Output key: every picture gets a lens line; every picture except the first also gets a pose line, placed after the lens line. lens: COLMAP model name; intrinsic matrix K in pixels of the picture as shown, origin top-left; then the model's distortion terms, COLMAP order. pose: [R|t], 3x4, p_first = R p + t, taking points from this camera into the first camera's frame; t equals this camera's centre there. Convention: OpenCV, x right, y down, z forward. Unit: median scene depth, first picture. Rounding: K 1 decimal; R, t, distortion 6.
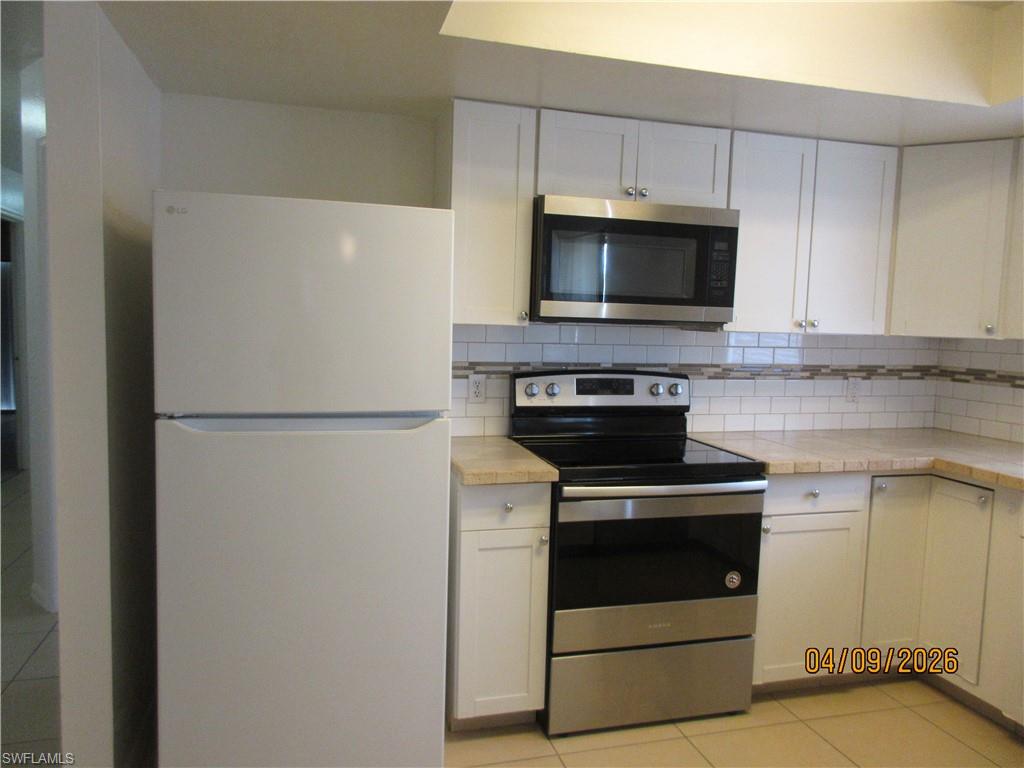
lens RADIAL K [[752.5, 0, 509.9], [0, 752.5, 387.0], [0, 0, 1]] dist [-0.010065, 0.009759]
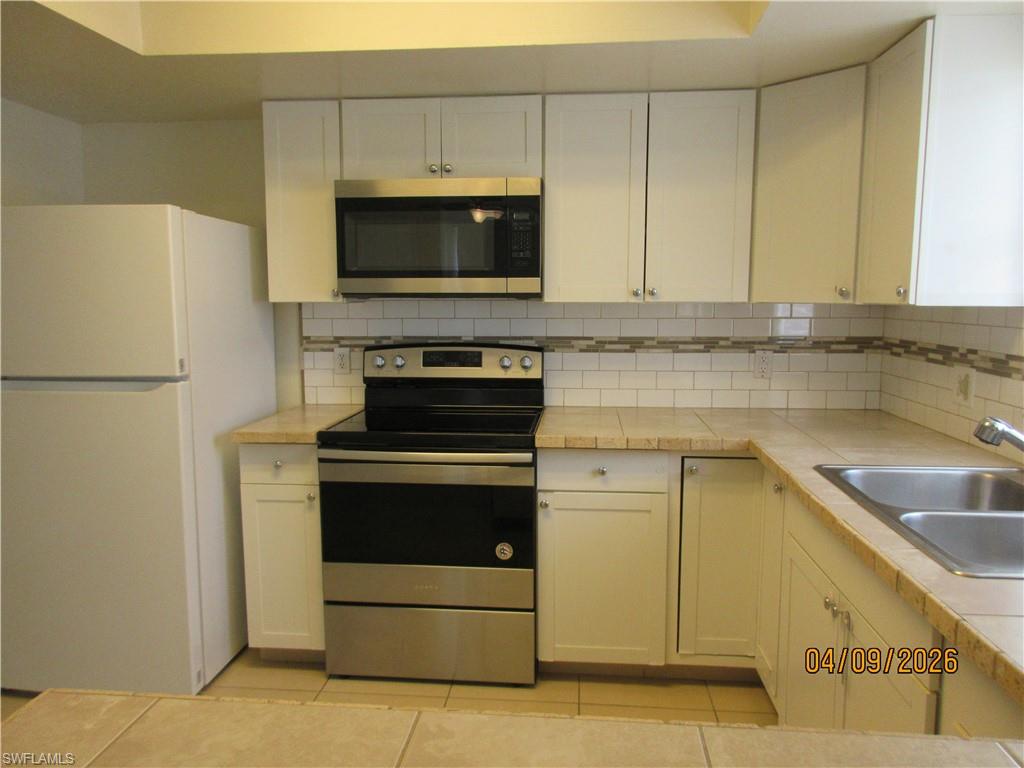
lens RADIAL K [[752.5, 0, 512.2], [0, 752.5, 384.9], [0, 0, 1]] dist [-0.010065, 0.009759]
pose [[0.934827, 0.014029, -0.354826, 0.612339], [-0.005391, 0.999665, 0.025323, 0.008839], [0.355062, -0.021760, 0.934590, 0.067439]]
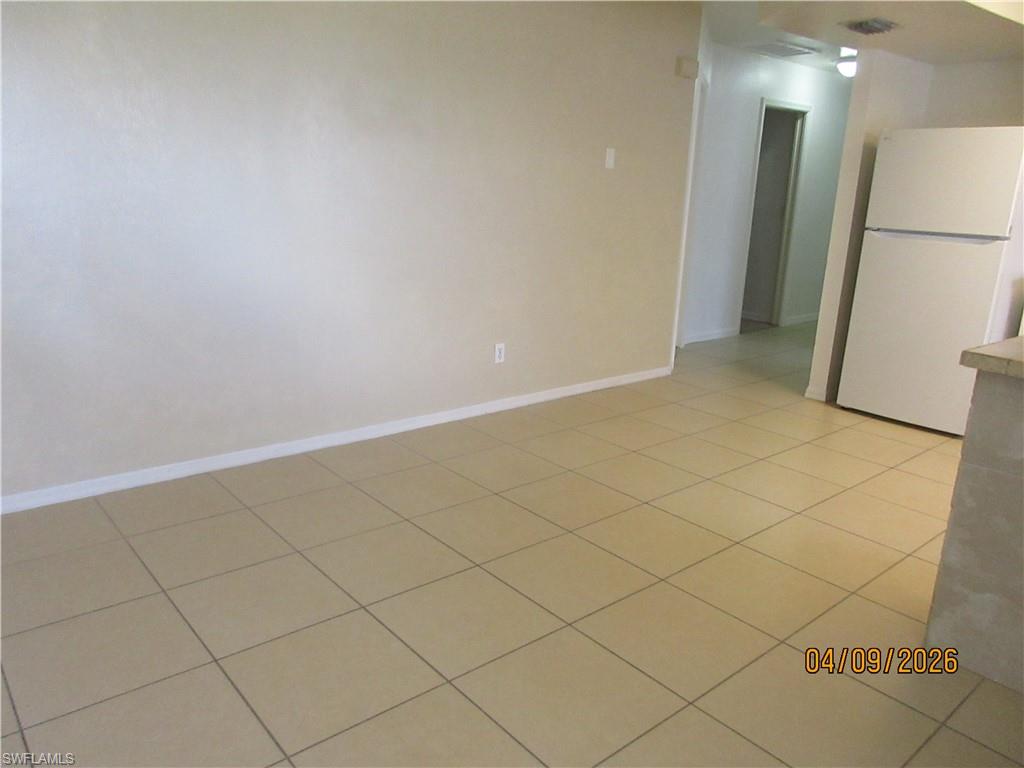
lens RADIAL K [[752.5, 0, 509.9], [0, 752.5, 382.5], [0, 0, 1]] dist [-0.010065, 0.009759]
pose [[0.423983, 0.223369, -0.877693, 0.831756], [-0.104630, 0.974700, 0.197514, 0.107901], [0.899606, 0.008090, 0.436627, -0.690390]]
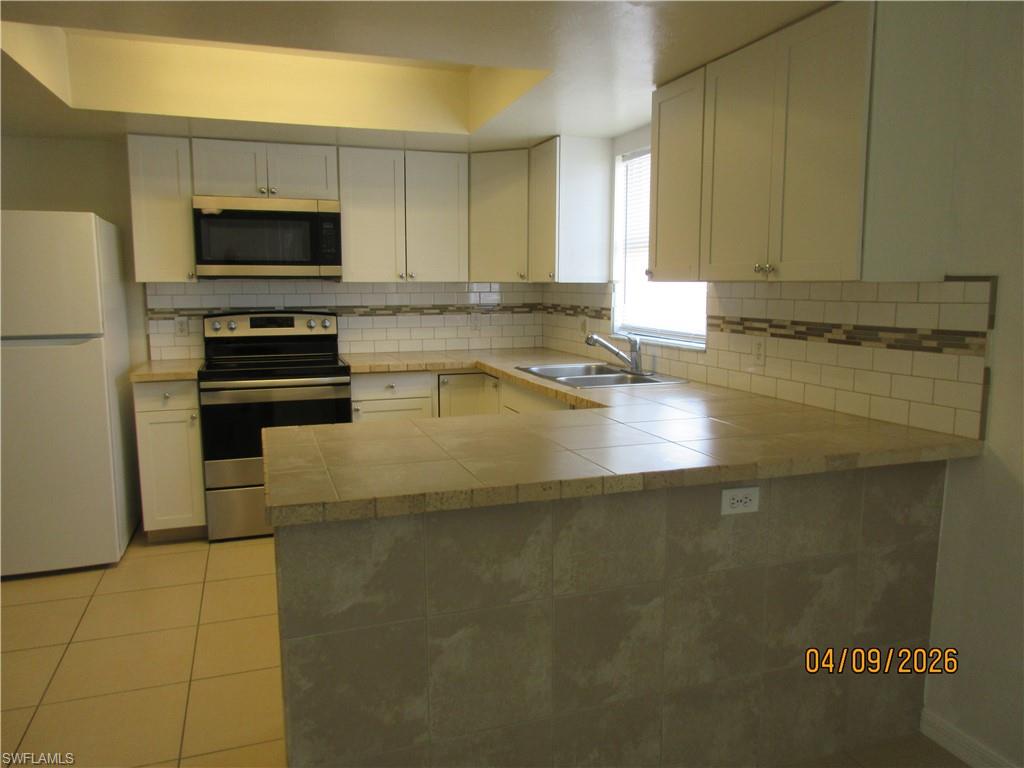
lens RADIAL K [[752.5, 0, 511.3], [0, 752.5, 384.3], [0, 0, 1]] dist [-0.010065, 0.009759]
pose [[0.997628, -0.035854, 0.058764, 0.539137], [0.033050, 0.998300, 0.048014, 0.069713], [-0.060385, -0.045958, 0.997117, -0.535876]]
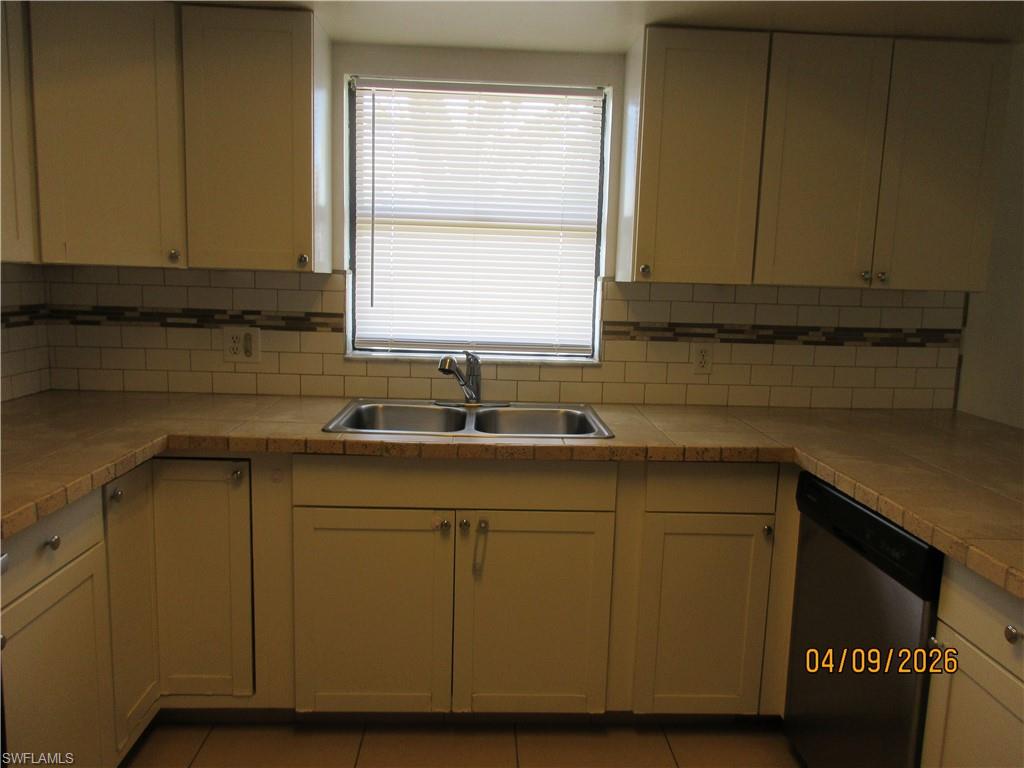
lens RADIAL K [[752.5, 0, 510.5], [0, 752.5, 391.5], [0, 0, 1]] dist [-0.010065, 0.009759]
pose [[0.232635, -0.165119, 0.958445, -0.043577], [0.061547, 0.986007, 0.154928, -0.038175], [-0.970615, 0.022948, 0.239542, 0.500119]]
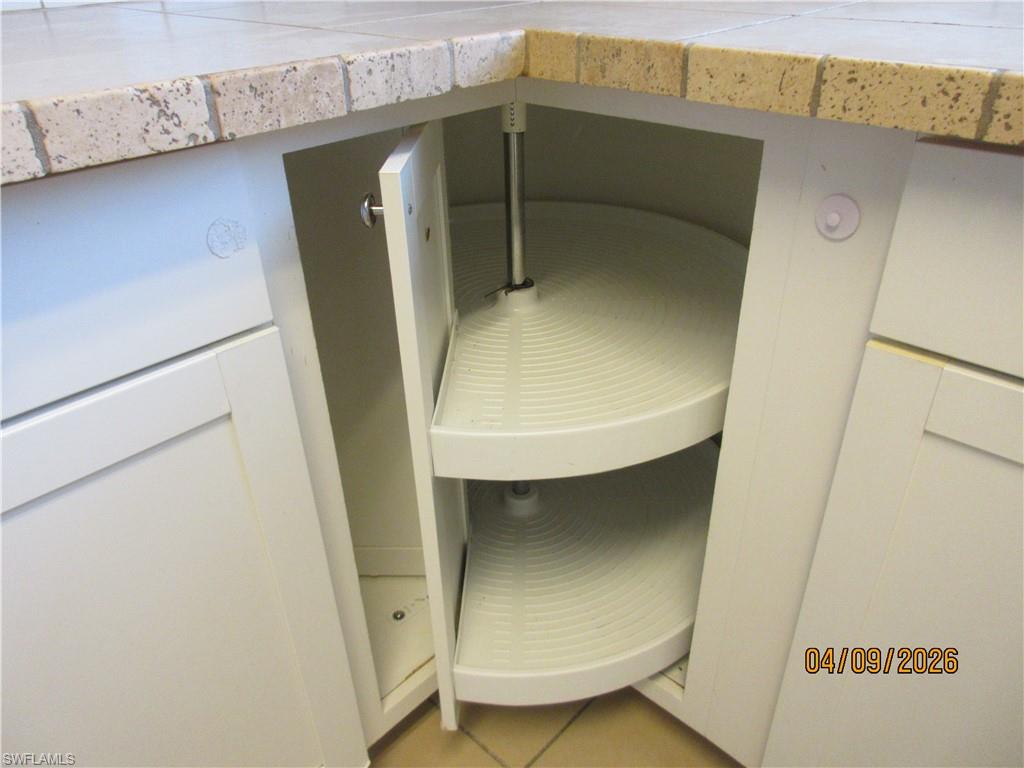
lens RADIAL K [[752.5, 0, 514.1], [0, 752.5, 383.9], [0, 0, 1]] dist [-0.010065, 0.009759]
pose [[0.853765, -0.306167, 0.421125, 0.427020], [0.090163, 0.883553, 0.459571, 0.083353], [-0.512792, -0.354395, 0.781952, 0.773577]]
